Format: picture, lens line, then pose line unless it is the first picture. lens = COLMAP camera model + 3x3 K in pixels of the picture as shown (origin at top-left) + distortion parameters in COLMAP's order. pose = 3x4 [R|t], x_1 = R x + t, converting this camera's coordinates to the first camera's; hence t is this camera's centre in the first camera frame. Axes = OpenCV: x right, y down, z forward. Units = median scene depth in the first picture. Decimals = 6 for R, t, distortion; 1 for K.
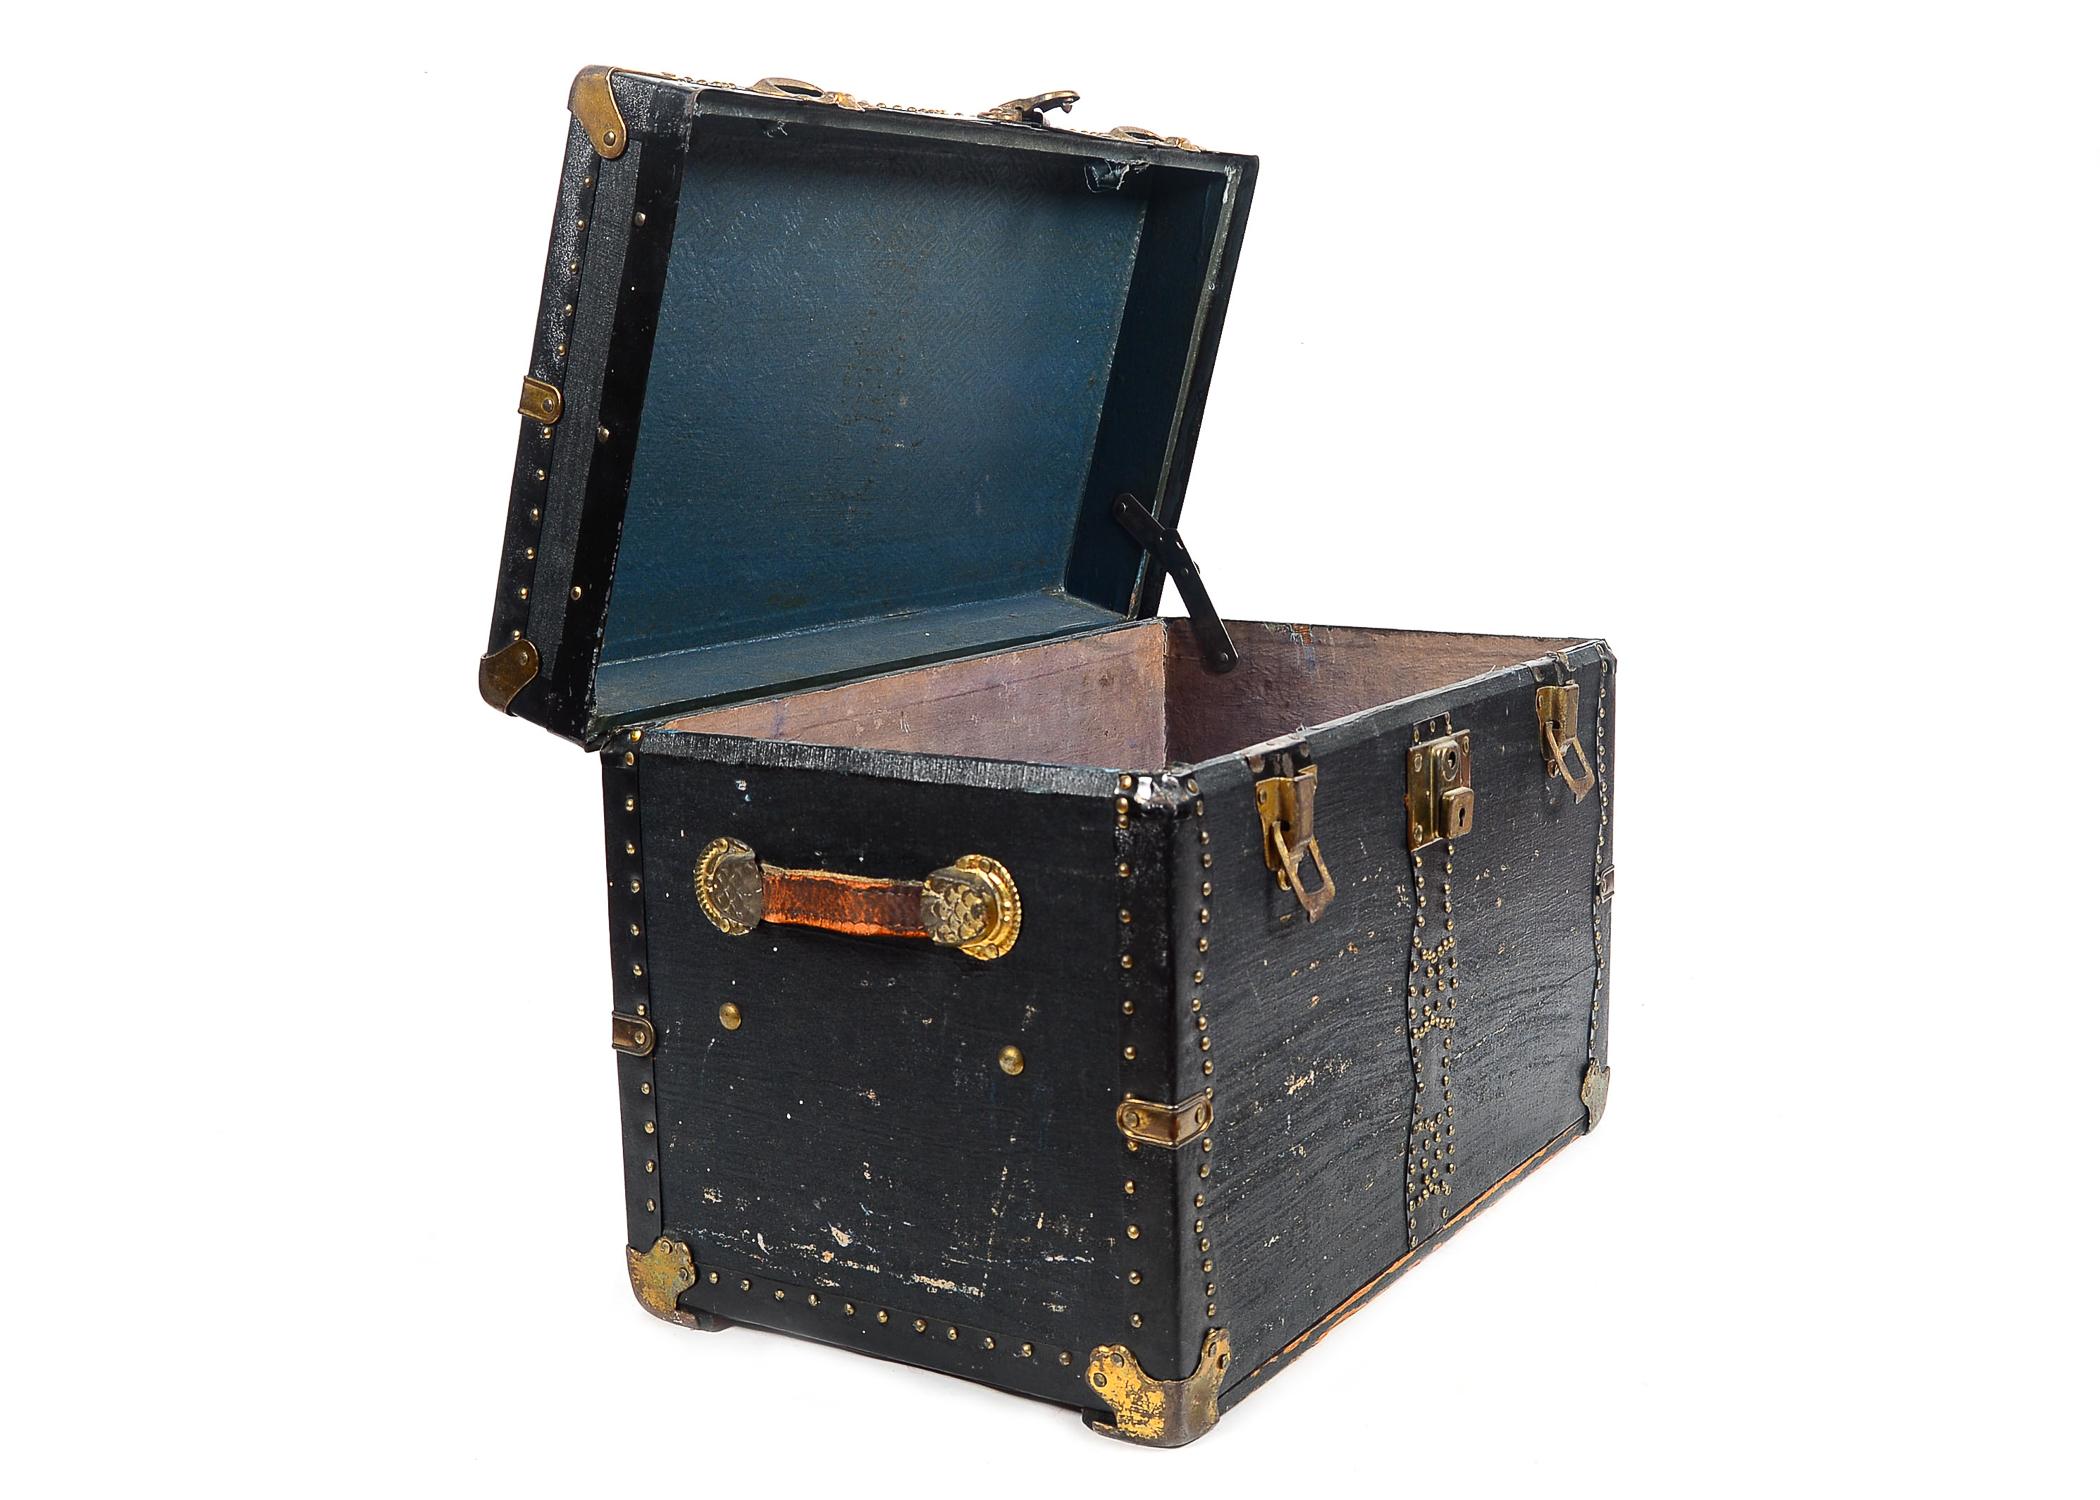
lens RADIAL K [[2404.1, 0, 1050.0], [0, 2404.1, 750.0], [0, 0, 1]] dist [-0.119276, -0.002085]
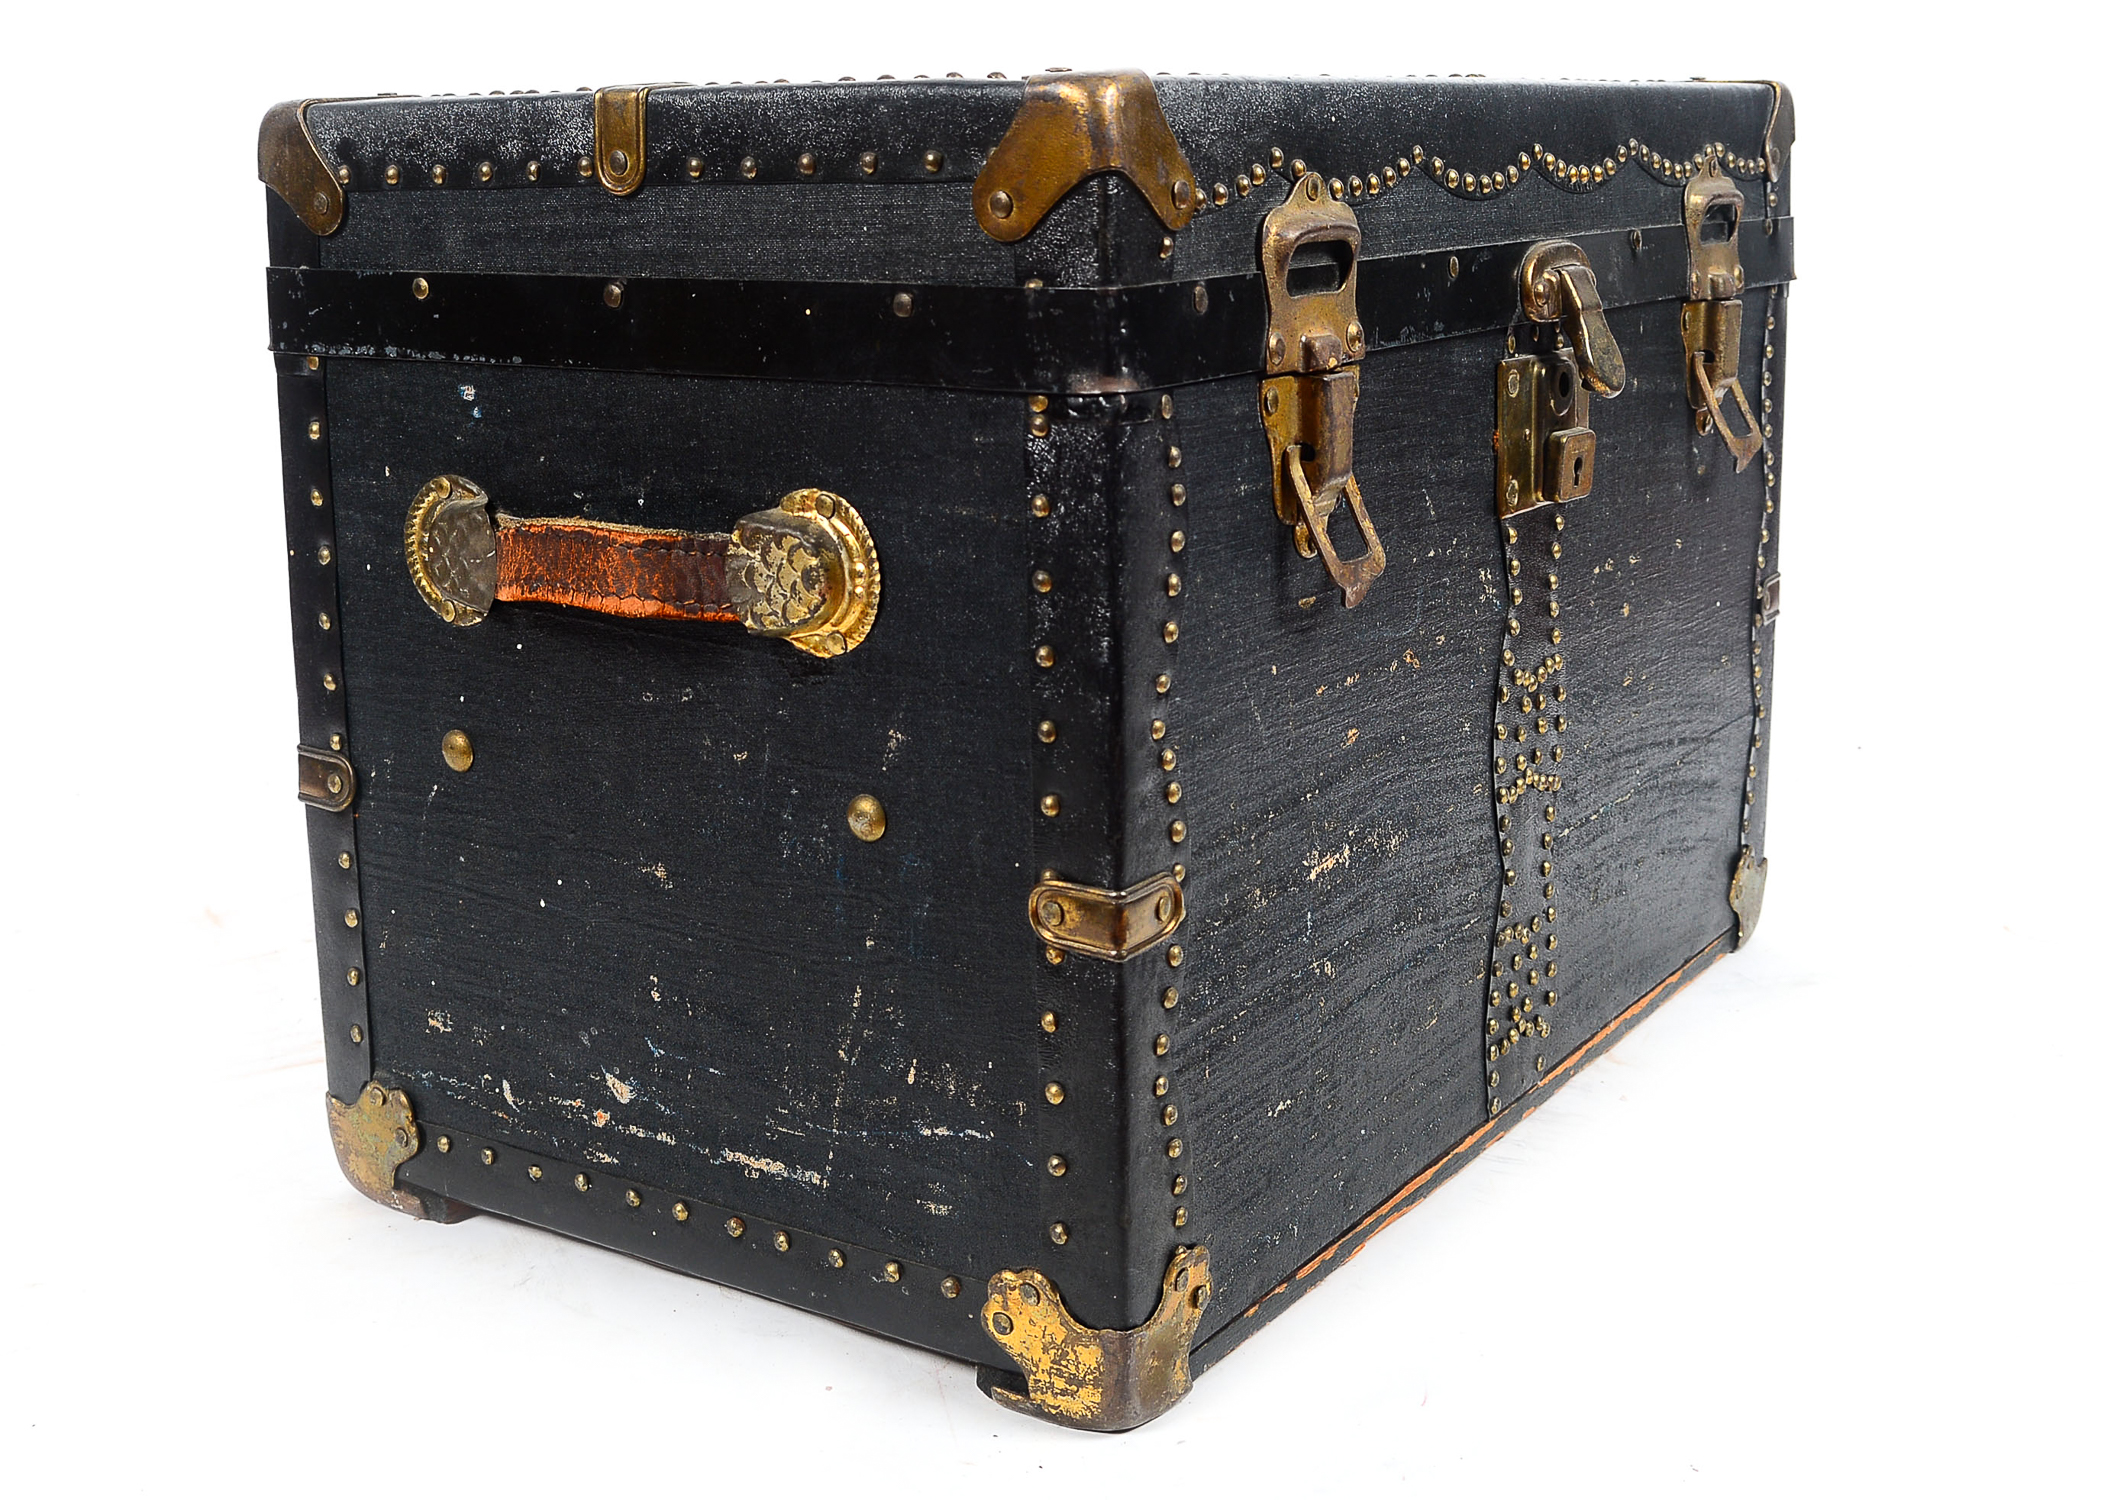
lens RADIAL K [[2607.9, 0, 970.6], [0, 2607.9, 616.3], [0, 0, 1]] dist [-0.125193, -0.014453]
pose [[0.999179, 0.009989, -0.039258, 0.035364], [-0.008755, 0.999466, 0.031472, 0.051633], [0.039552, -0.031103, 0.998733, 0.301444]]
